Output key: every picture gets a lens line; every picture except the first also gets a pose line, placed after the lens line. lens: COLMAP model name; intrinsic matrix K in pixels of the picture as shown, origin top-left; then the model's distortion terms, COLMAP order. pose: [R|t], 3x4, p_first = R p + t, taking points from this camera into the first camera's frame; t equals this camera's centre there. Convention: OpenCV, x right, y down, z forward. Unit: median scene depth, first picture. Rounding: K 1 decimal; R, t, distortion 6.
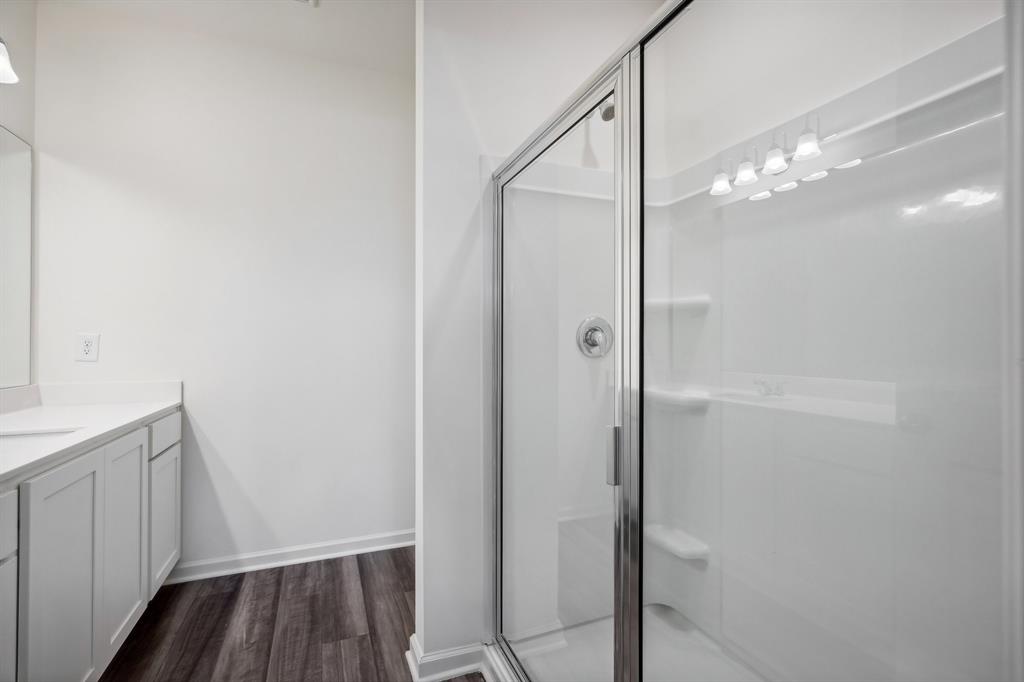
lens RADIAL K [[466.9, 0, 512.0], [0, 466.9, 341.0], [0, 0, 1]] dist [-0.003117, -0.000142]
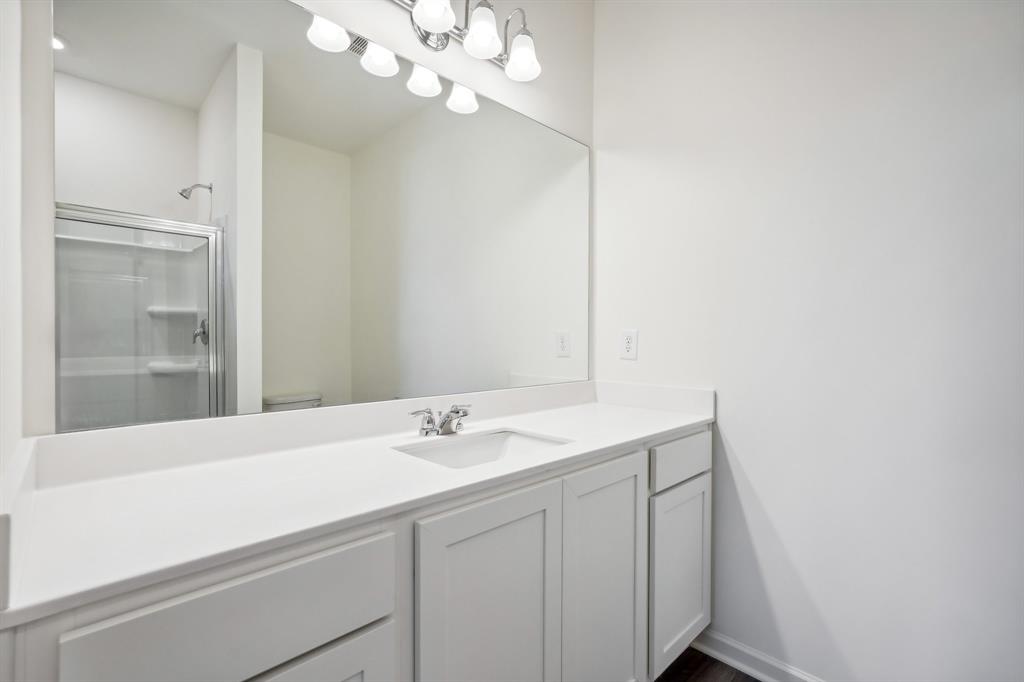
lens RADIAL K [[466.9, 0, 512.0], [0, 466.9, 341.0], [0, 0, 1]] dist [-0.003117, -0.000142]
pose [[0.374951, 0.003895, -0.927037, -0.141300], [0.003655, 0.999977, 0.005680, 0.000359], [0.927038, -0.005518, 0.374928, 0.445027]]
